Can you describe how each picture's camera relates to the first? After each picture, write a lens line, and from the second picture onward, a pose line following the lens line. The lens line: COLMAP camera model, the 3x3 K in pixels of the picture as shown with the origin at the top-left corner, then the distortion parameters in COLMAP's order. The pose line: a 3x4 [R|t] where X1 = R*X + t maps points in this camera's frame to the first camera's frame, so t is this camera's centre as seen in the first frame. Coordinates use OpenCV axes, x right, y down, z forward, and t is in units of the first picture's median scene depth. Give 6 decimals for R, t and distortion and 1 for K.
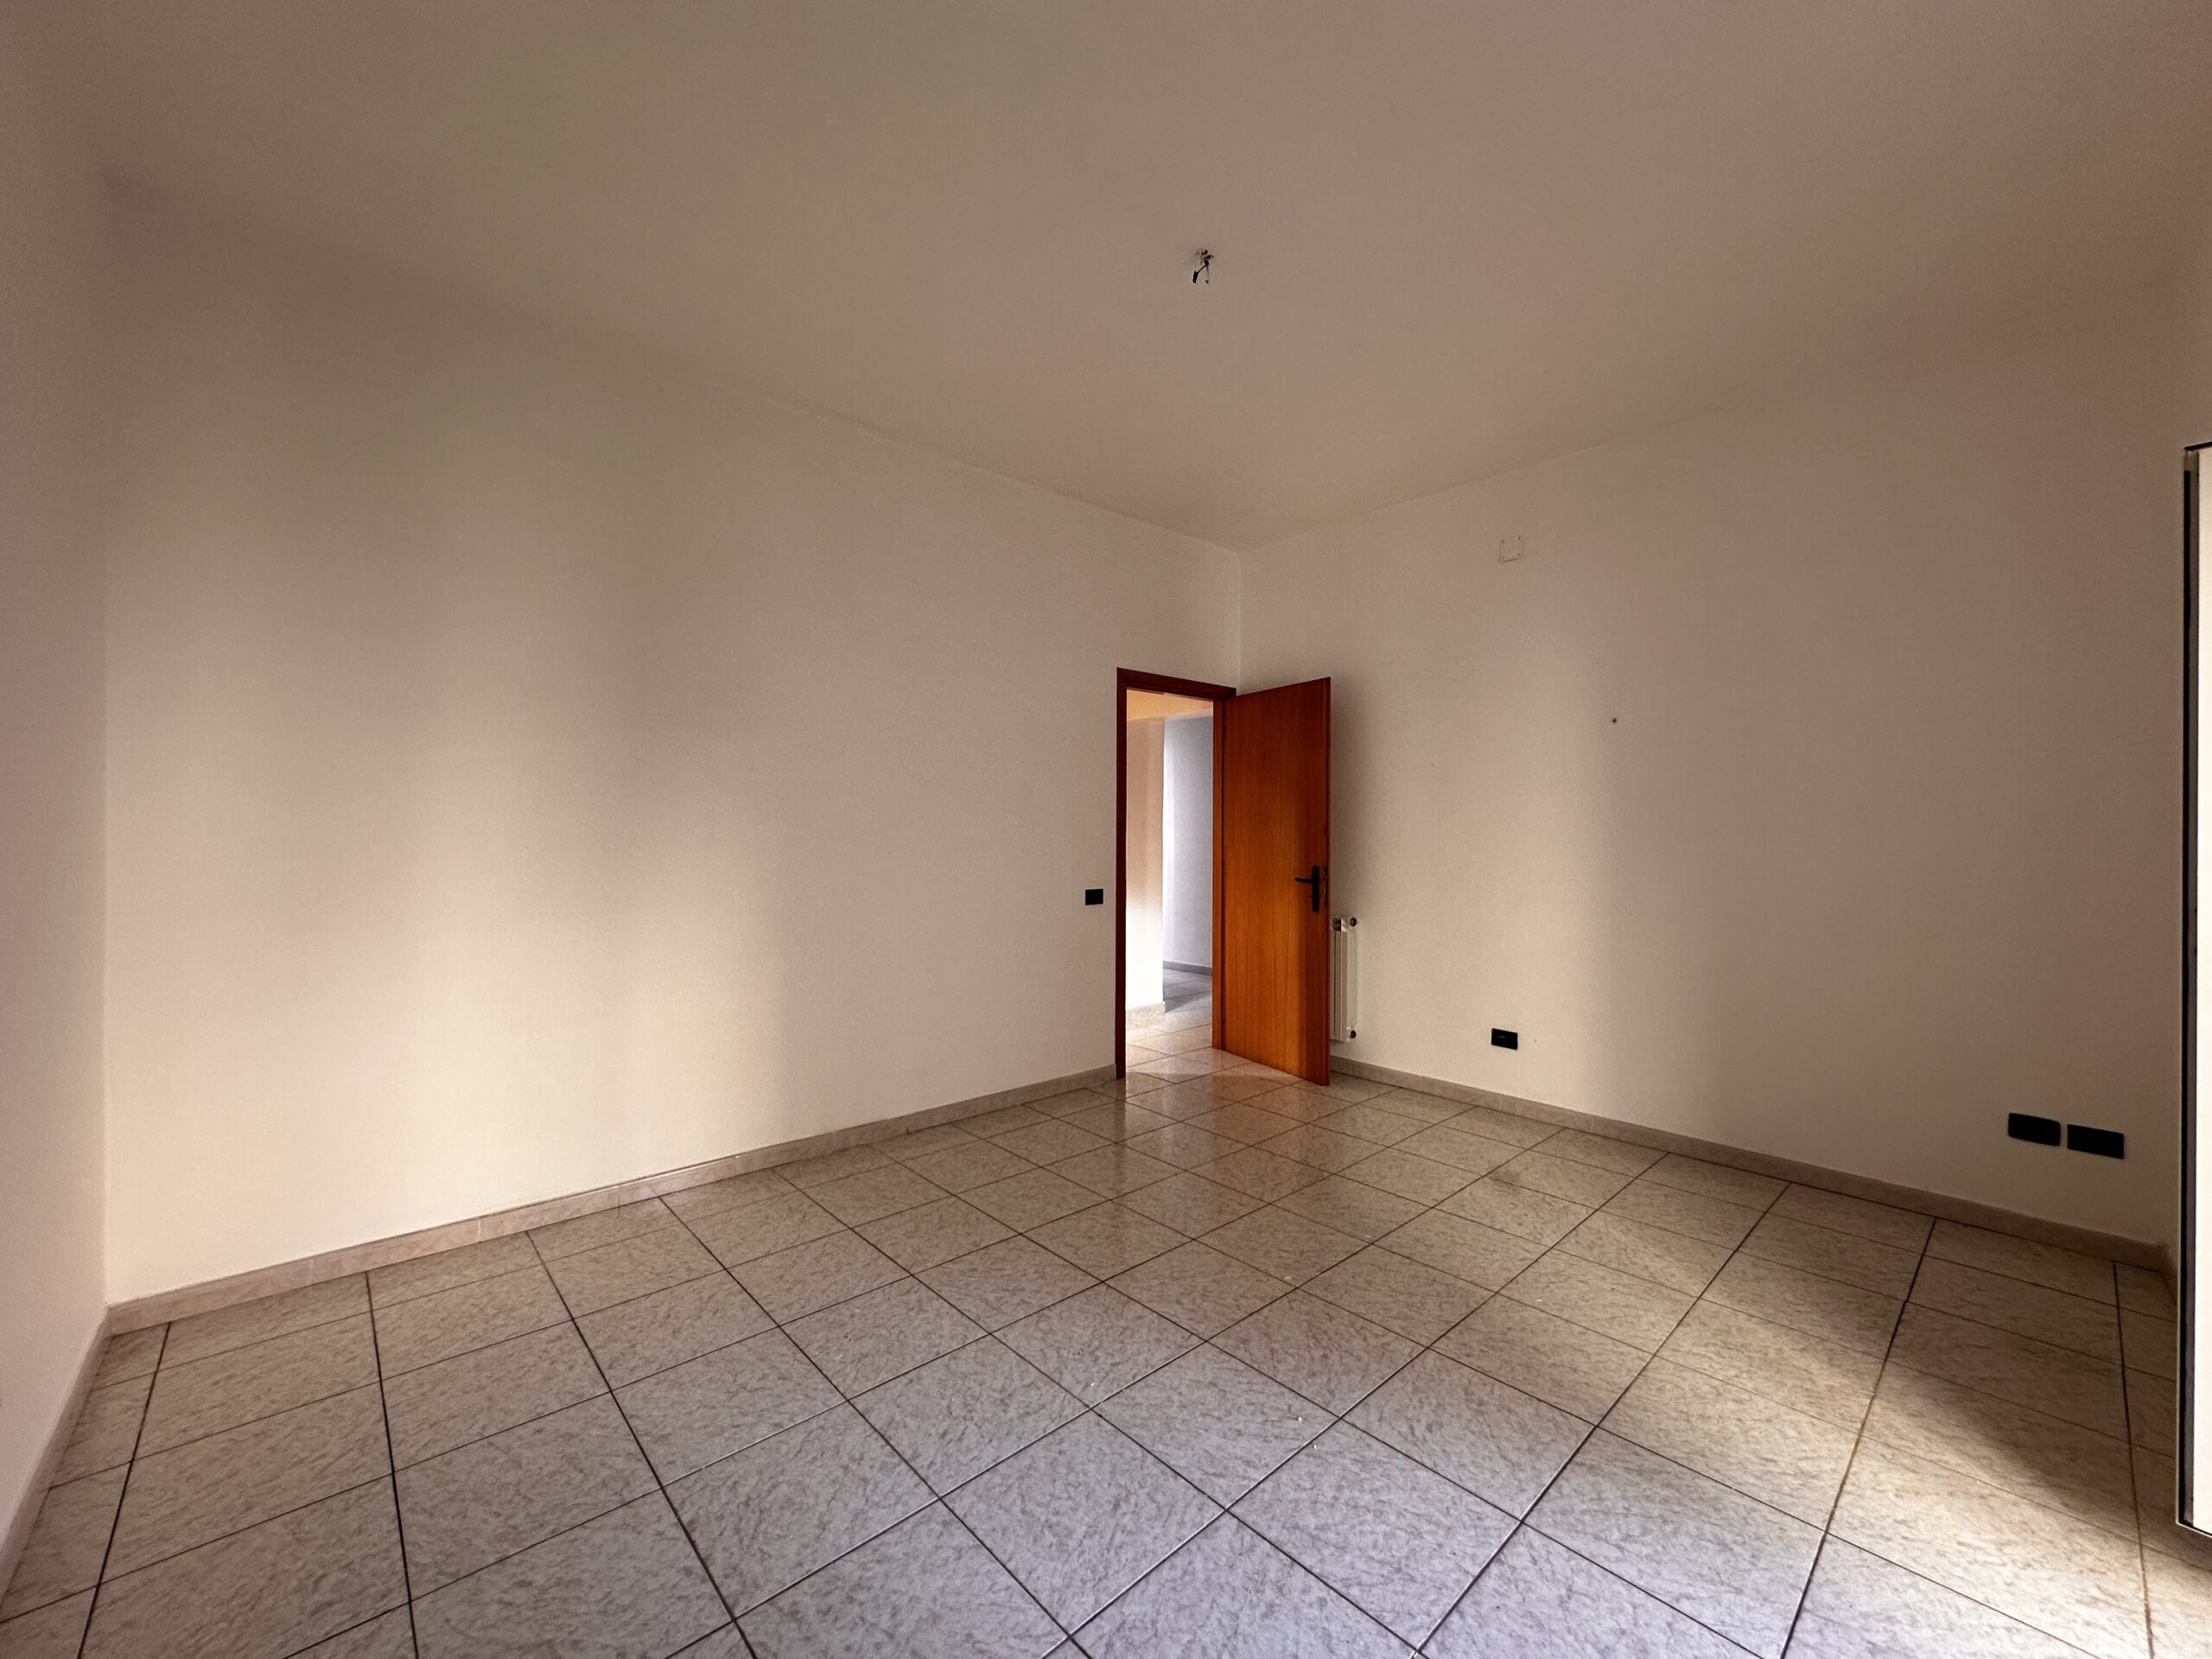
lens RADIAL K [[880.3, 0, 1104.5], [0, 880.3, 823.3], [0, 0, 1]] dist [0.000091, 0.000084]
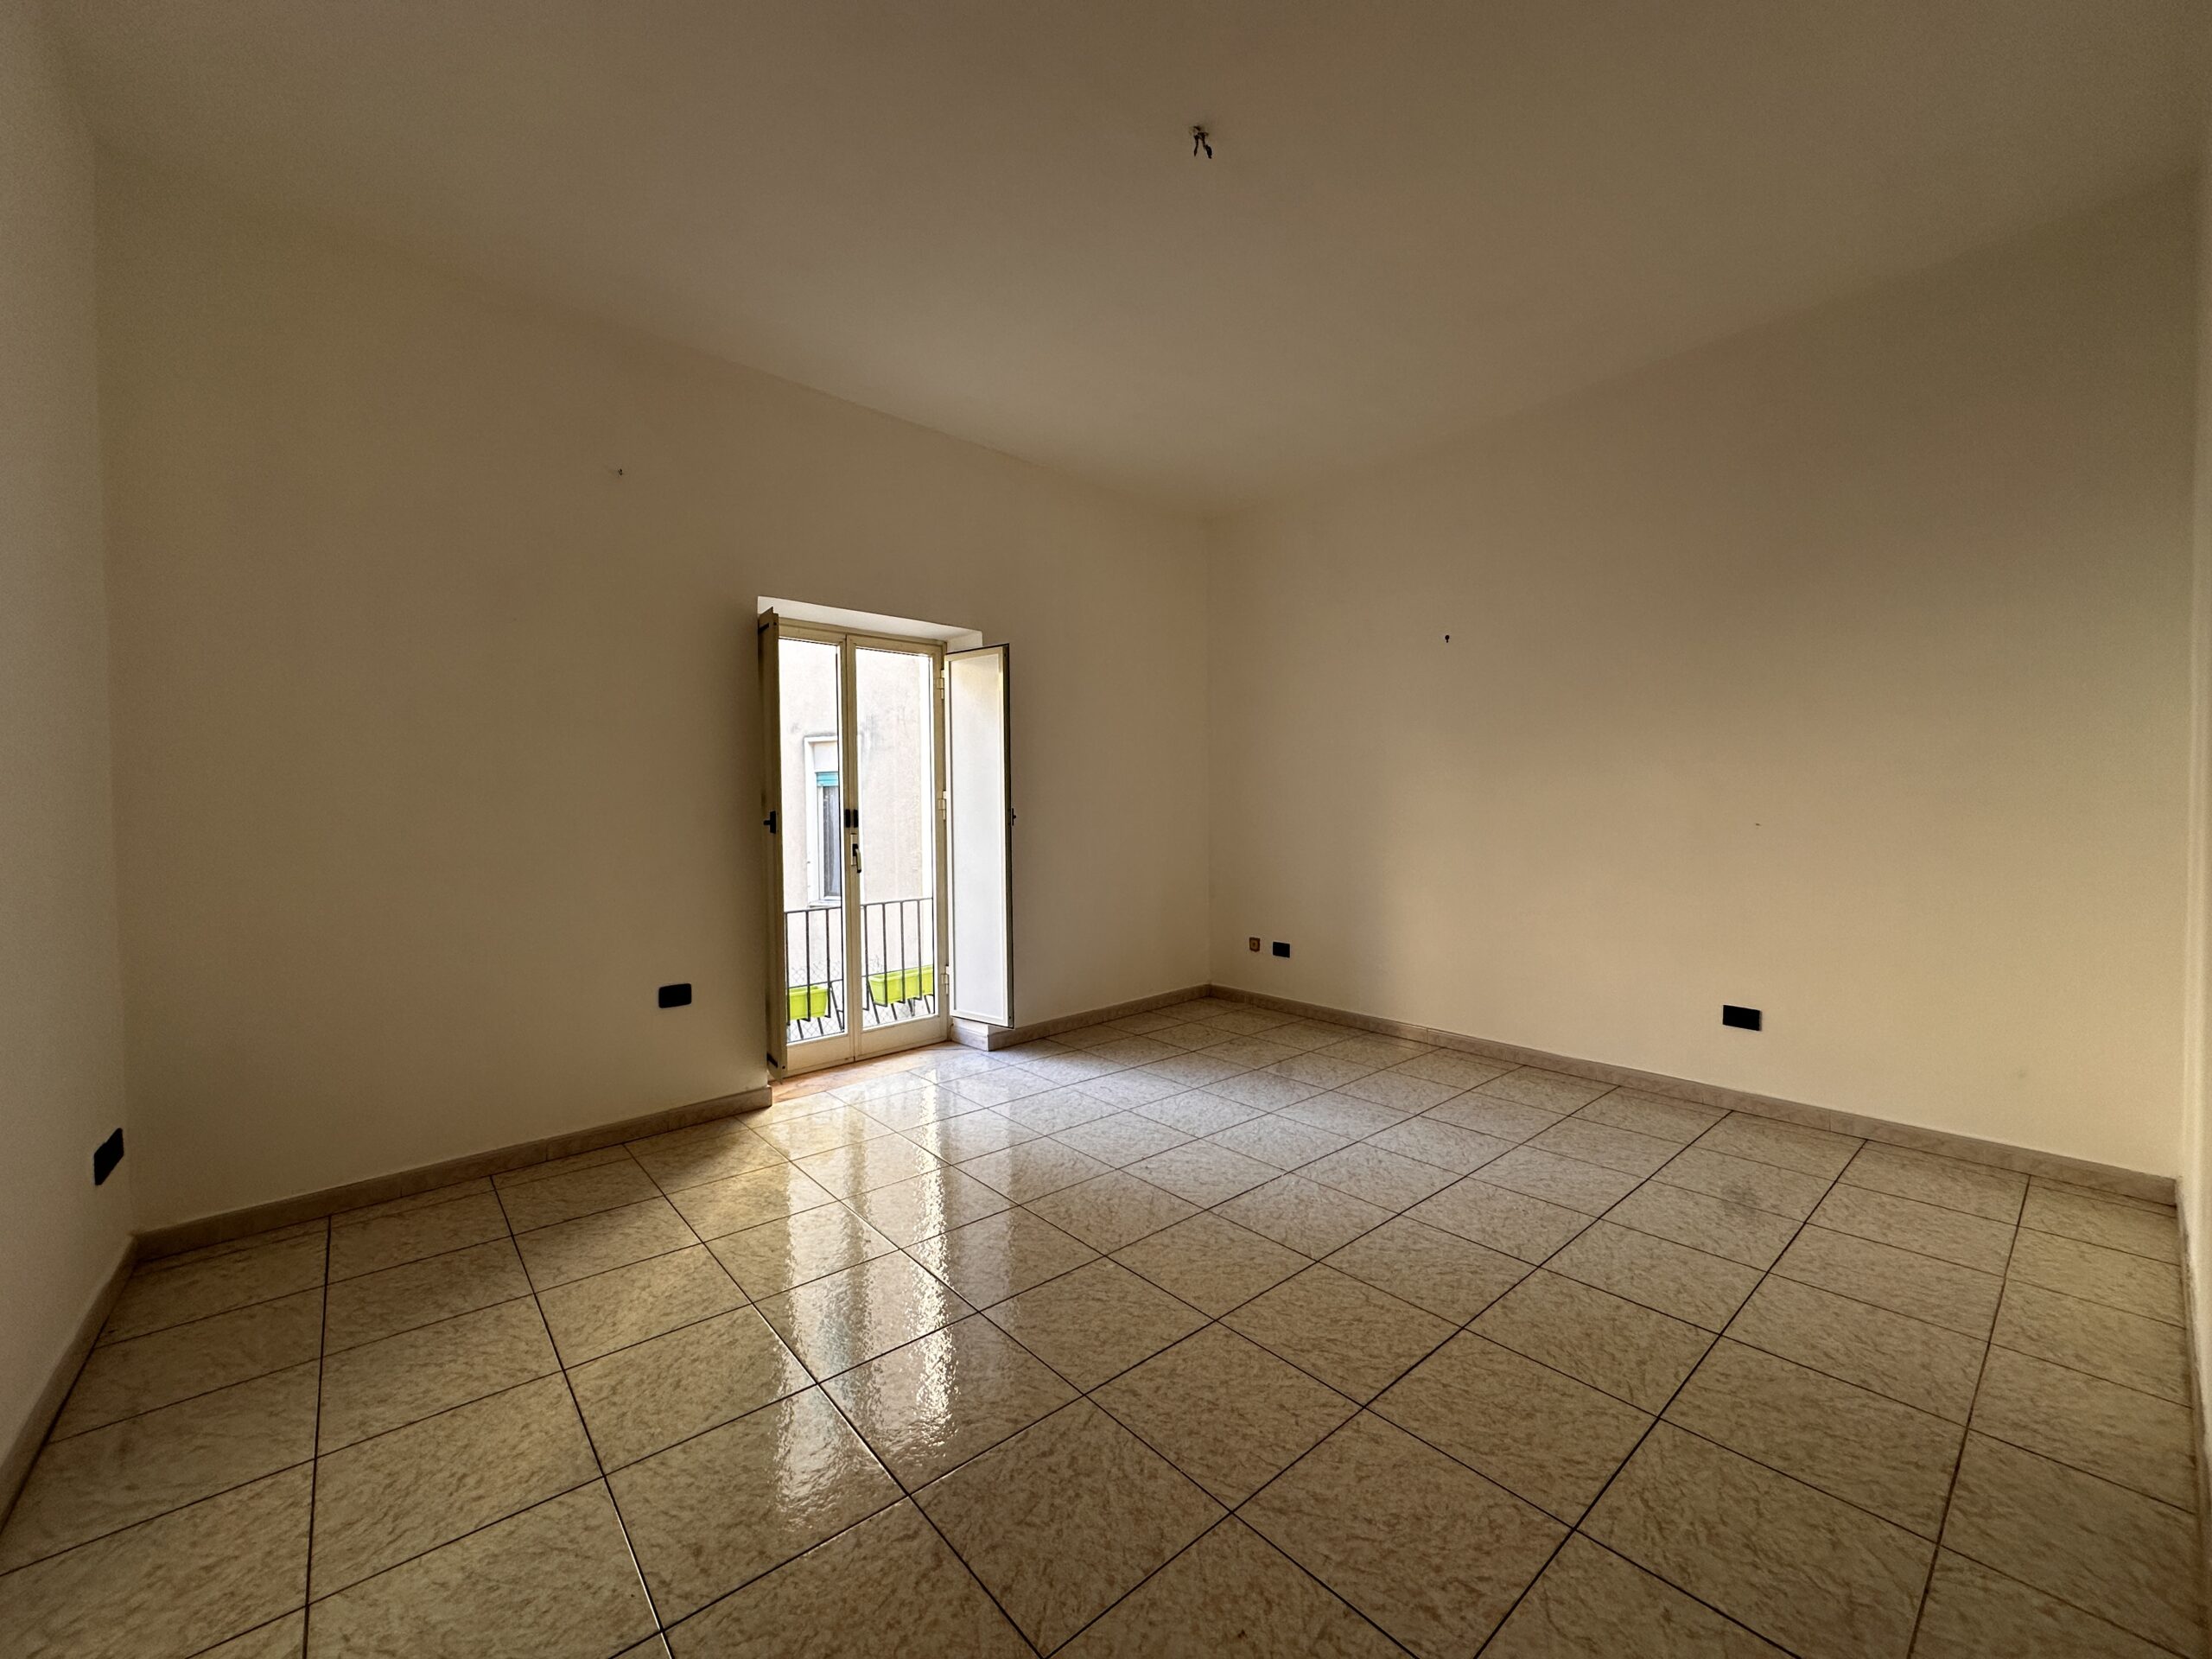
lens RADIAL K [[880.3, 0, 1111.2], [0, 880.3, 820.7], [0, 0, 1]] dist [0.000091, 0.000084]
pose [[-0.999702, 0.007652, 0.023174, 0.202028], [0.008001, 0.999856, 0.014980, 0.057718], [-0.023056, 0.015161, -0.999619, 2.074417]]
